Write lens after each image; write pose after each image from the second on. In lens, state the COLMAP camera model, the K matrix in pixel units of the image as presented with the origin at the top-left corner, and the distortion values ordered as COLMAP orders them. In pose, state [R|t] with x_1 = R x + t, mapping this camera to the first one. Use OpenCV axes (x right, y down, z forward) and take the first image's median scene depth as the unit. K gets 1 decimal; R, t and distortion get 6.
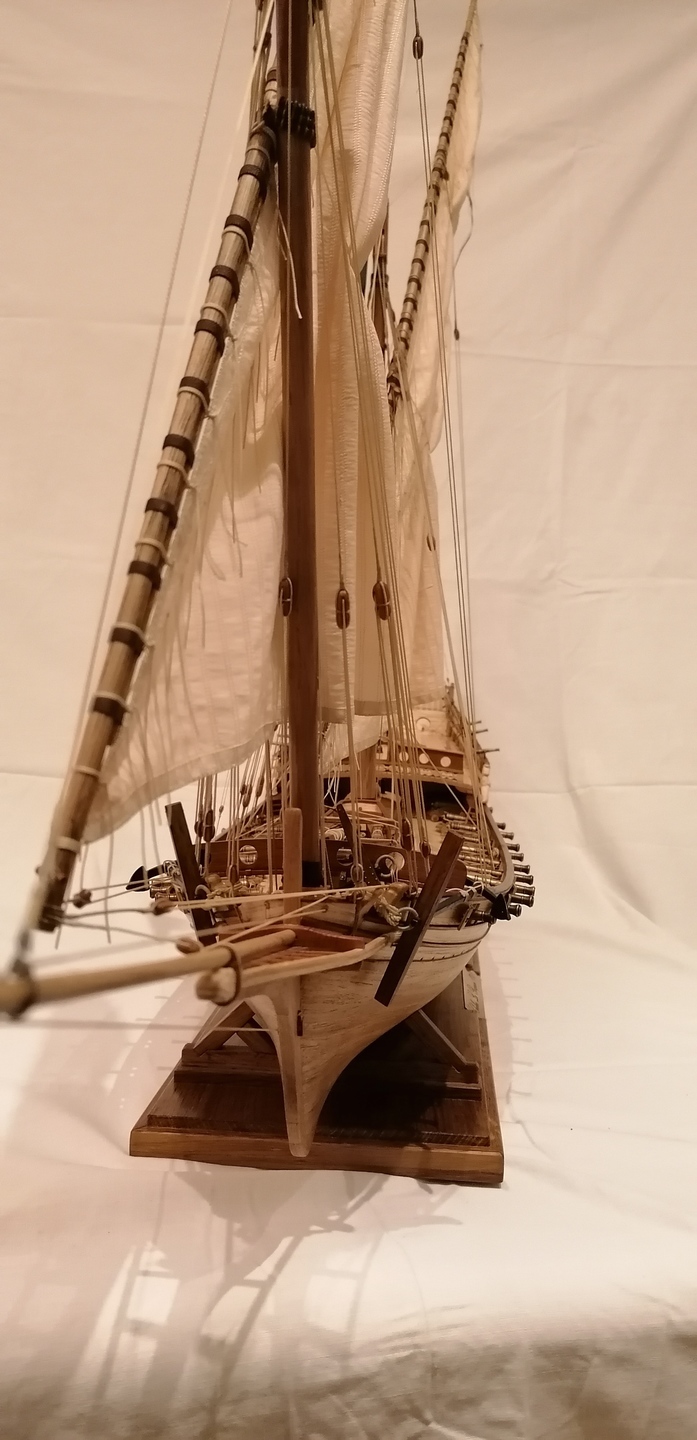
lens RADIAL K [[1108.1, 0, 348.5], [0, 1108.1, 720.0], [0, 0, 1]] dist [0.065301, -0.136739]
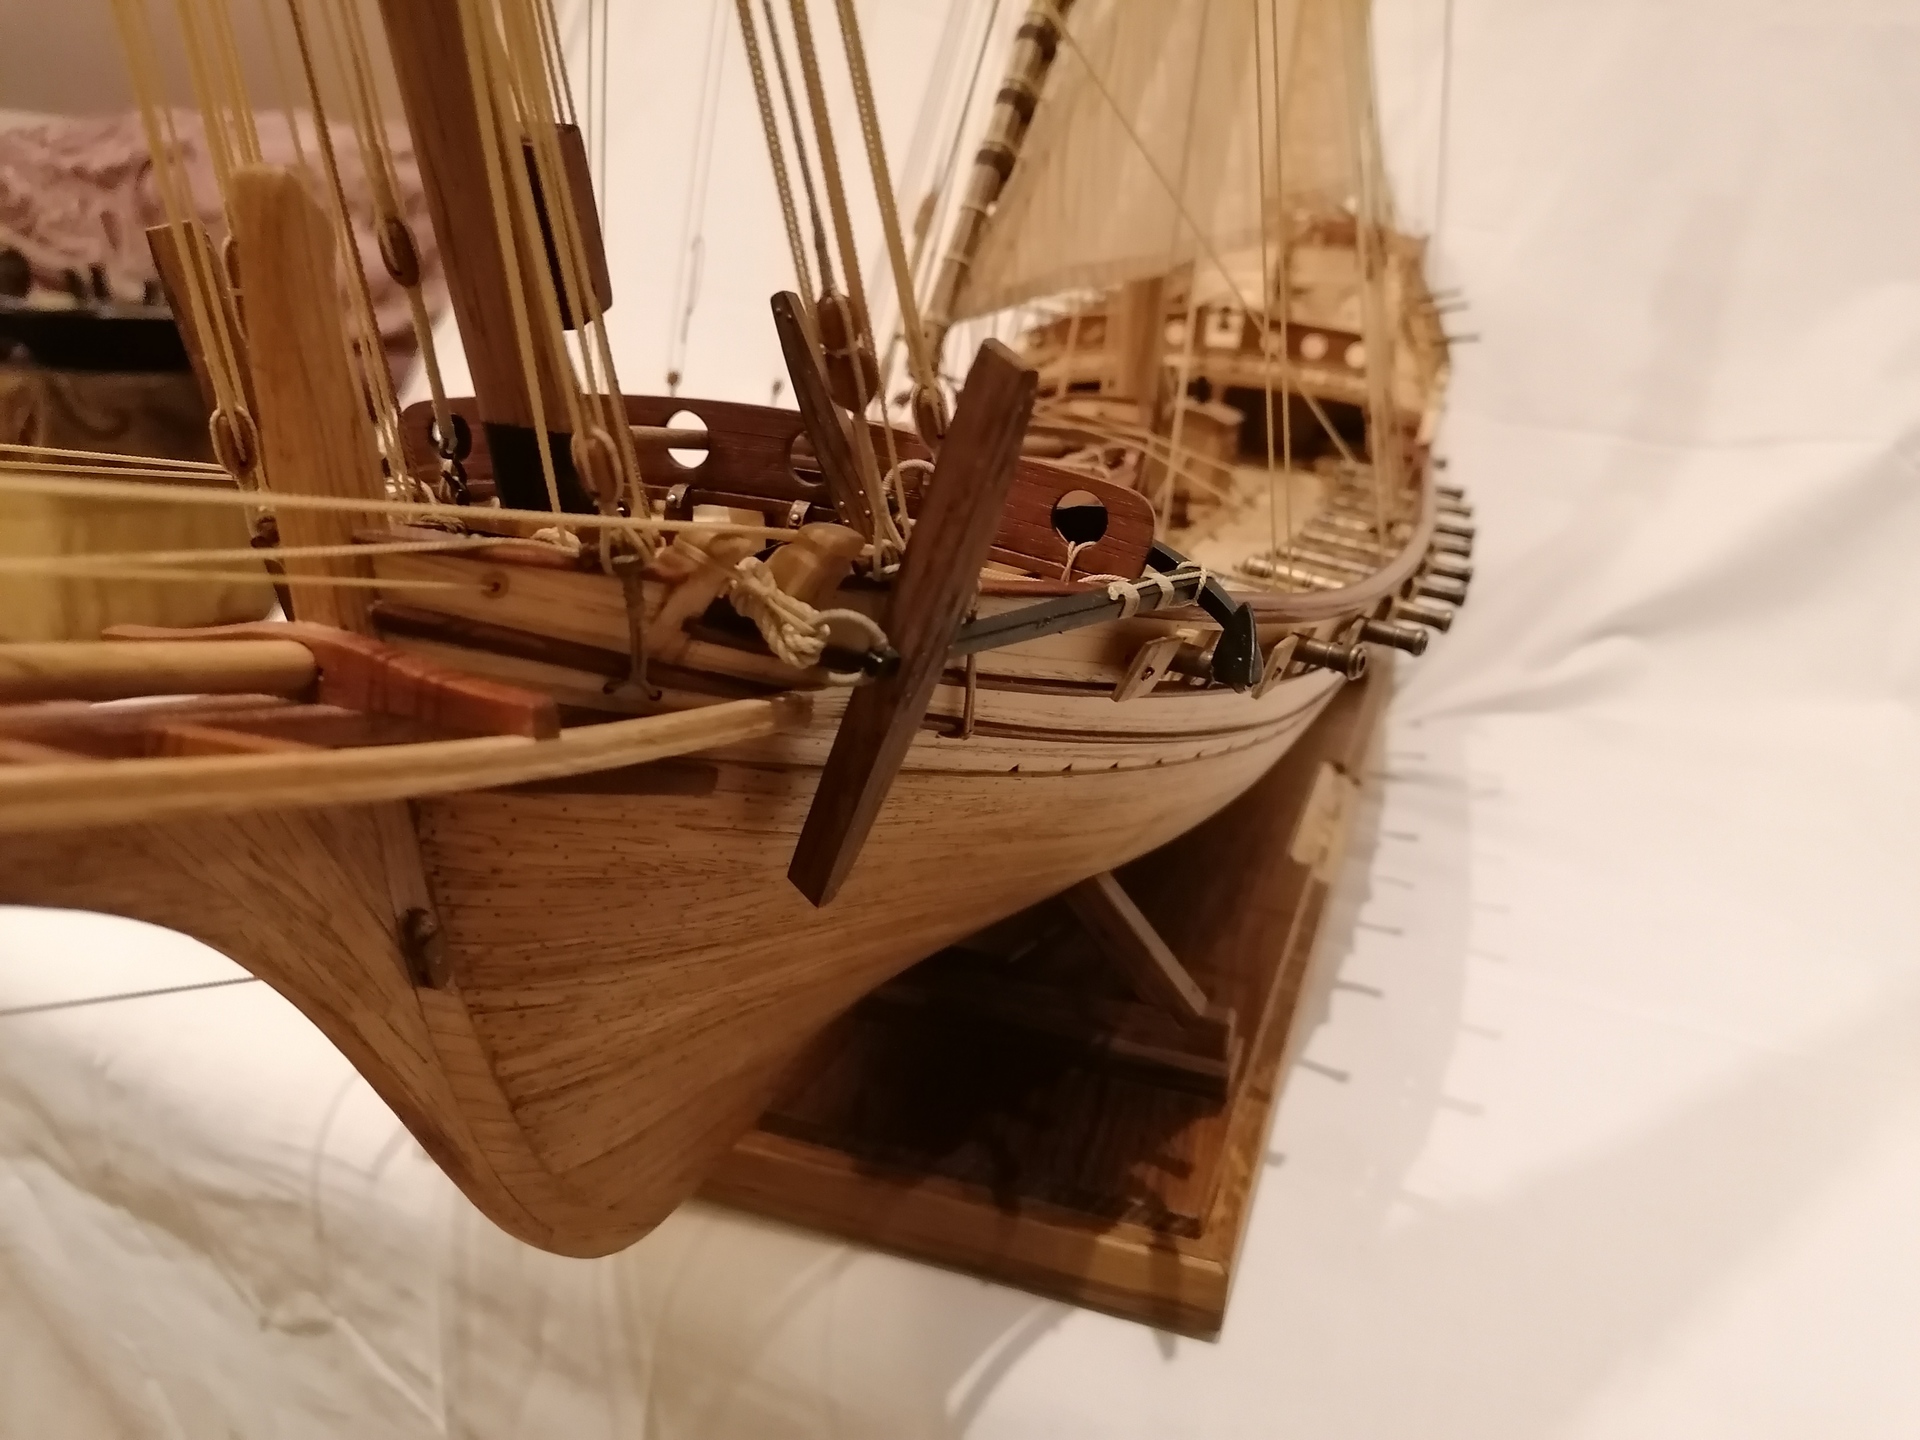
lens RADIAL K [[1500.5, 0, 959.2], [0, 1500.5, 708.0], [0, 0, 1]] dist [0.071770, -0.117532]
pose [[0.968654, 0.102819, -0.226135, 0.169928], [-0.051125, 0.973347, 0.223567, 0.100176], [0.243095, -0.204998, 0.948093, 0.604631]]
